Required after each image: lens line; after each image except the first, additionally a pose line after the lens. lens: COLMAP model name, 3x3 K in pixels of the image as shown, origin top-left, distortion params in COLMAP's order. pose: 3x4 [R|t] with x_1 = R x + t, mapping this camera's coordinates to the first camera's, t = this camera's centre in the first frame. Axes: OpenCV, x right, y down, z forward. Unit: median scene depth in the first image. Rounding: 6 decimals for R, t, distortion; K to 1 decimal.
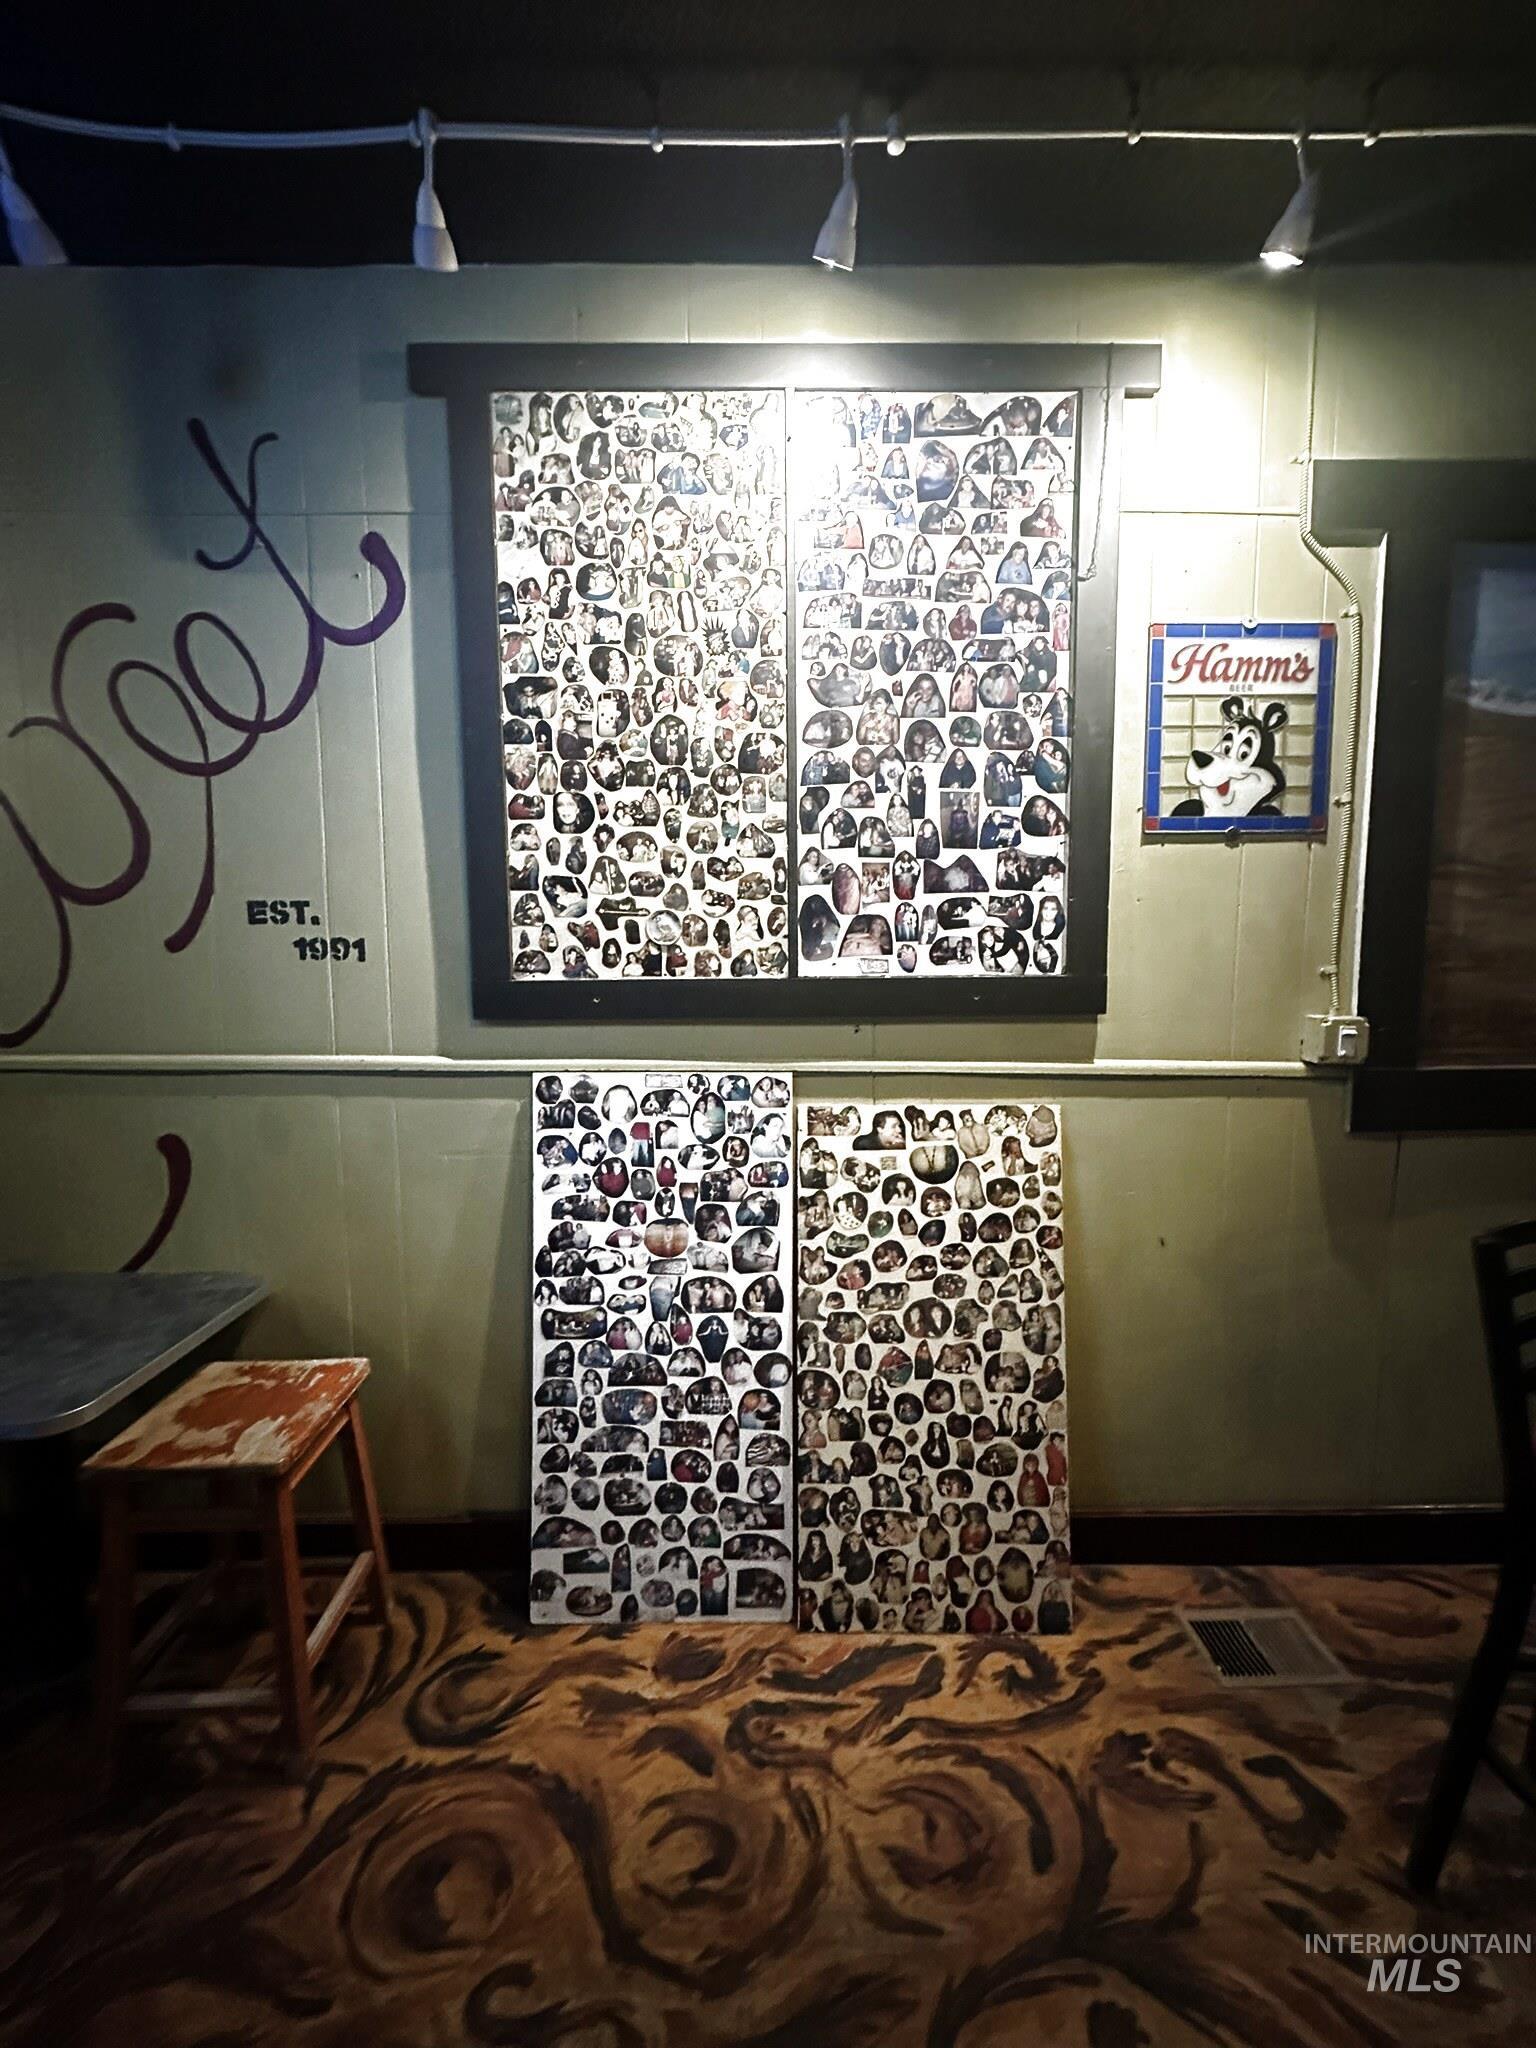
lens RADIAL K [[813.8, 0, 769.4], [0, 813.8, 1017.9], [0, 0, 1]] dist [-0.003686, 0.000747]
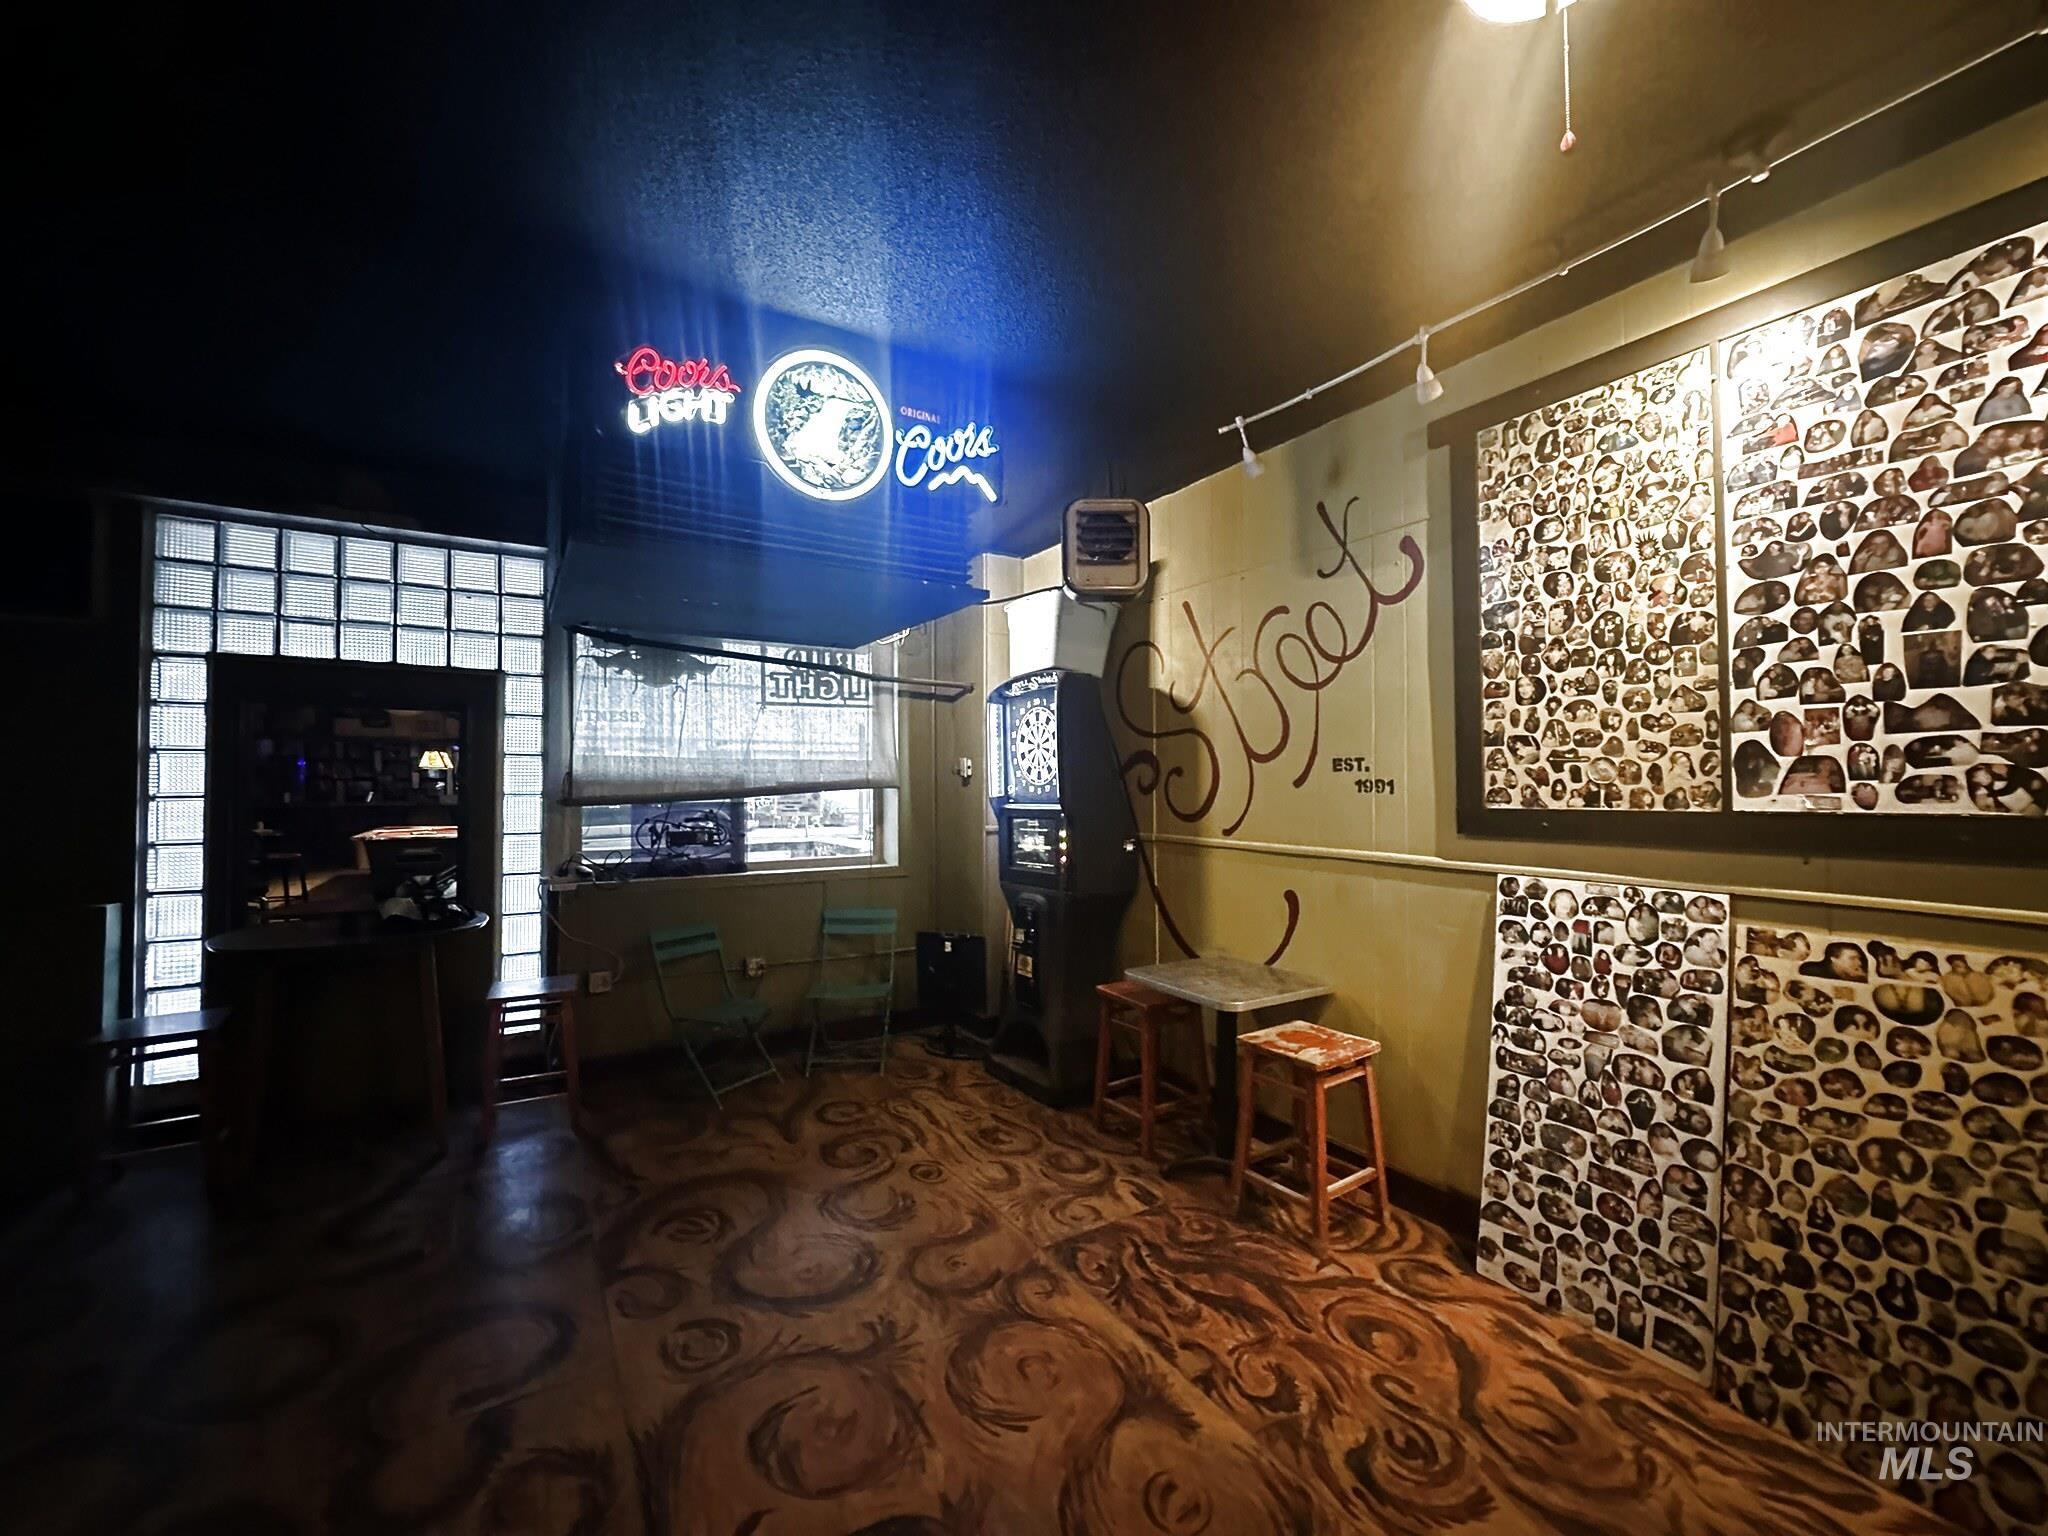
lens RADIAL K [[813.8, 0, 1027.9], [0, 813.8, 773.6], [0, 0, 1]] dist [-0.003686, 0.000747]
pose [[0.527394, -0.011088, -0.849548, 0.488680], [-0.078342, 0.995020, -0.061621, 0.046424], [0.846001, 0.099054, 0.523899, -0.456639]]
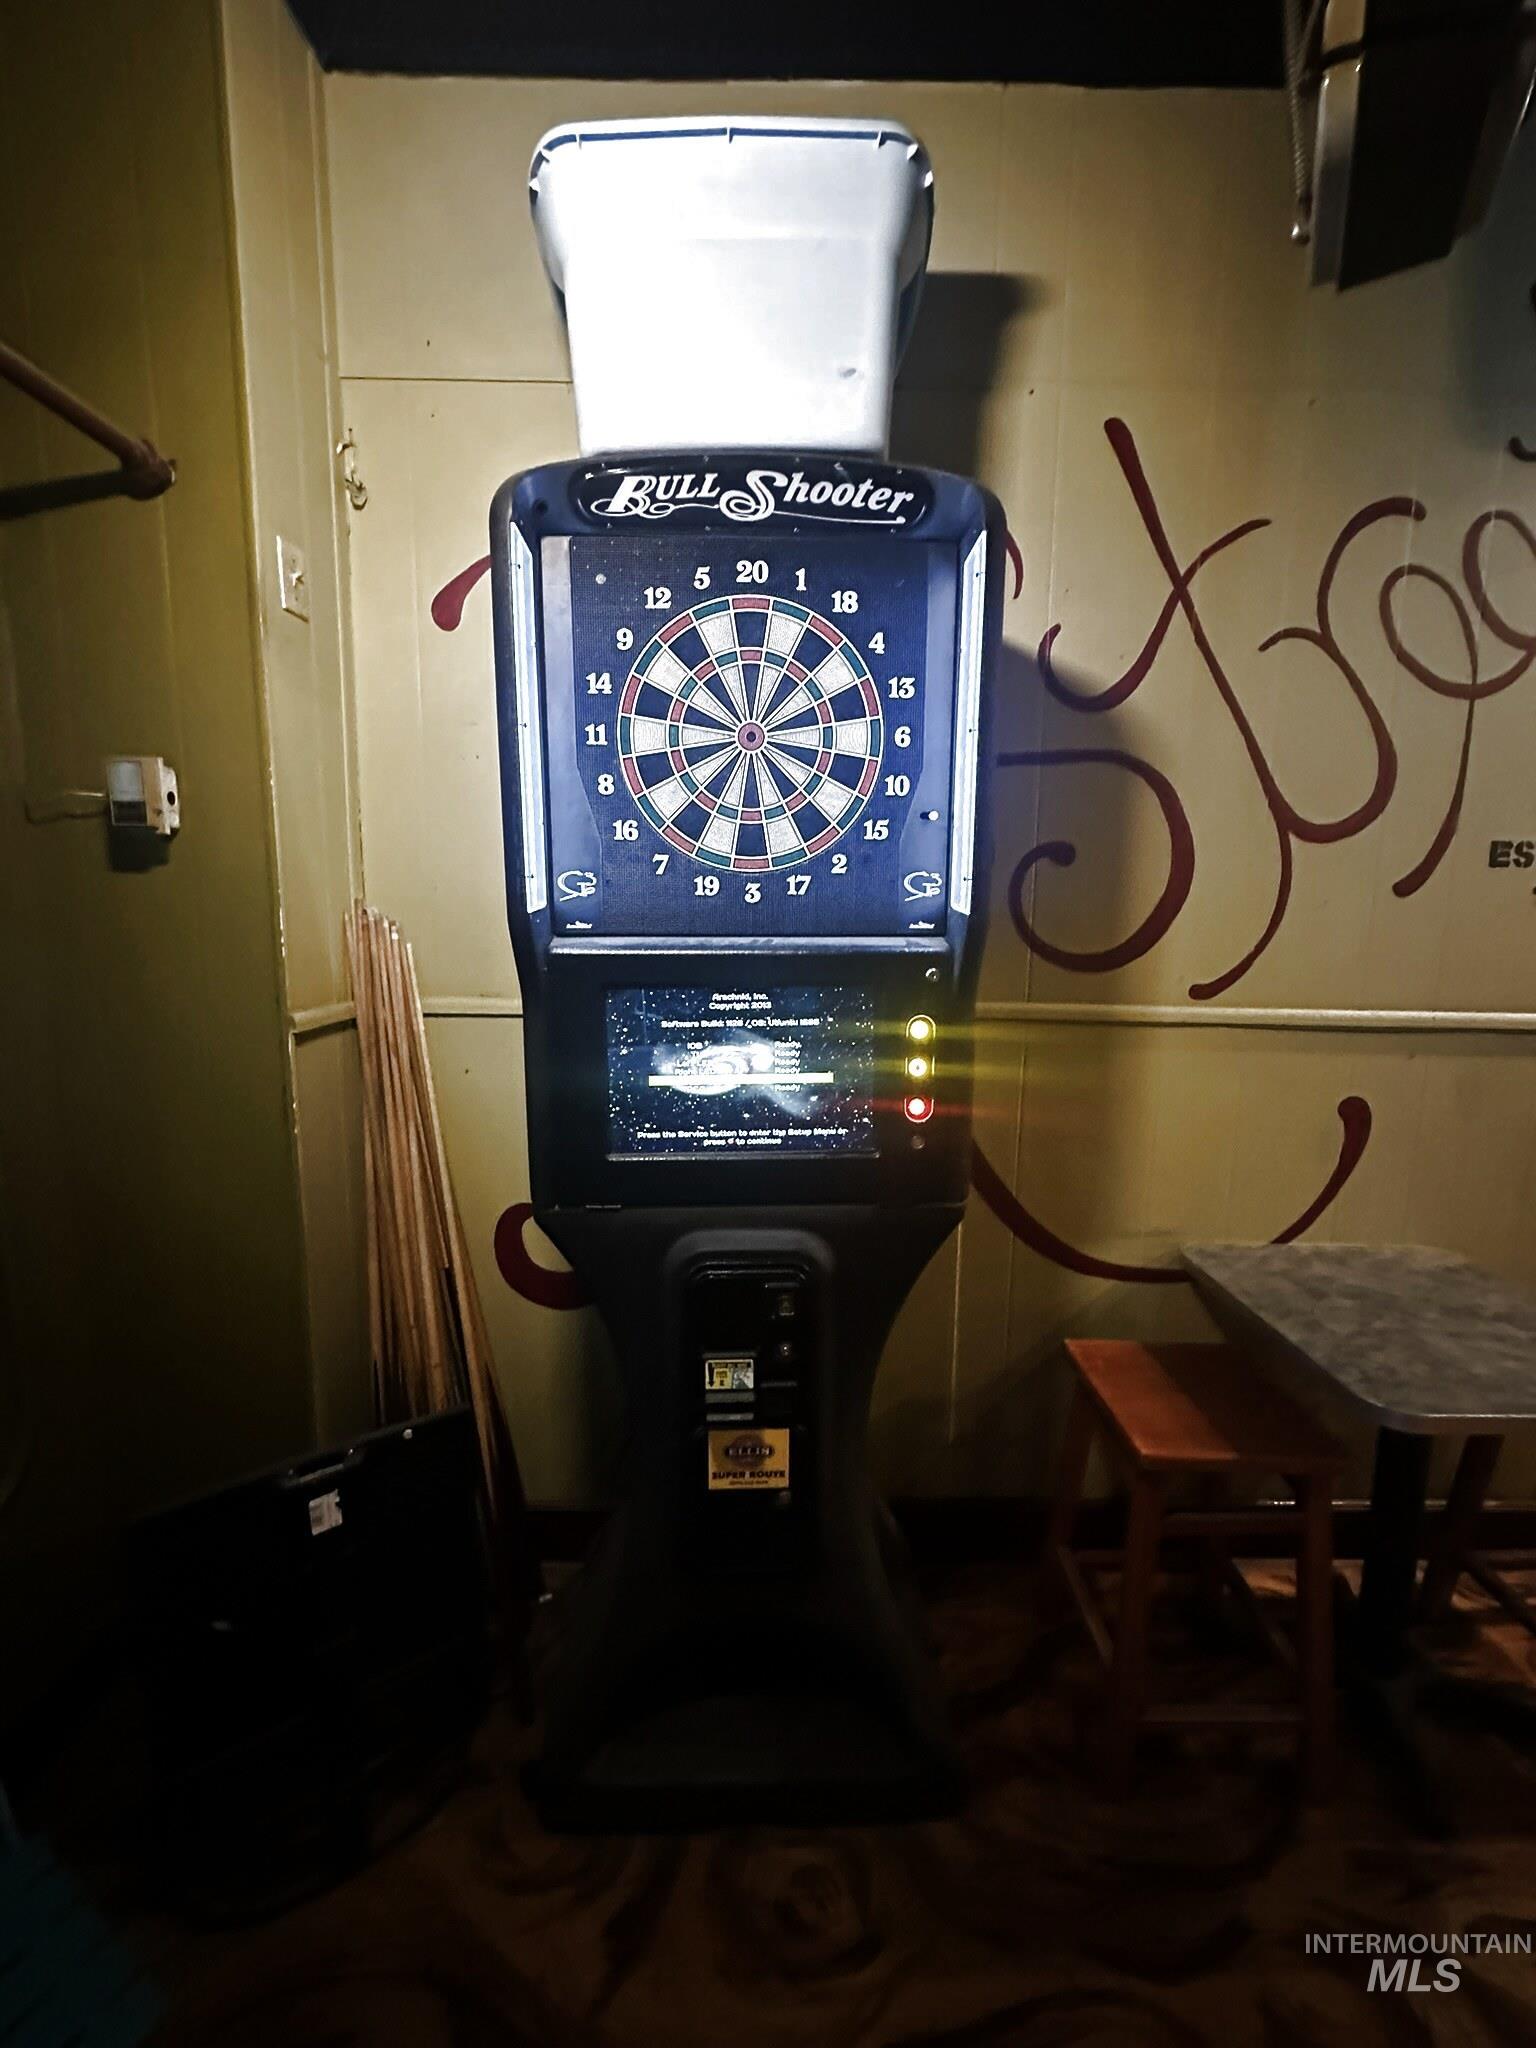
lens RADIAL K [[813.8, 0, 769.4], [0, 813.8, 1017.9], [0, 0, 1]] dist [-0.003686, 0.000747]
pose [[0.999868, 0.016248, -0.000539, -1.445596], [-0.016212, 0.999000, 0.041678, 0.027448], [0.001216, -0.041663, 0.999131, 0.091777]]
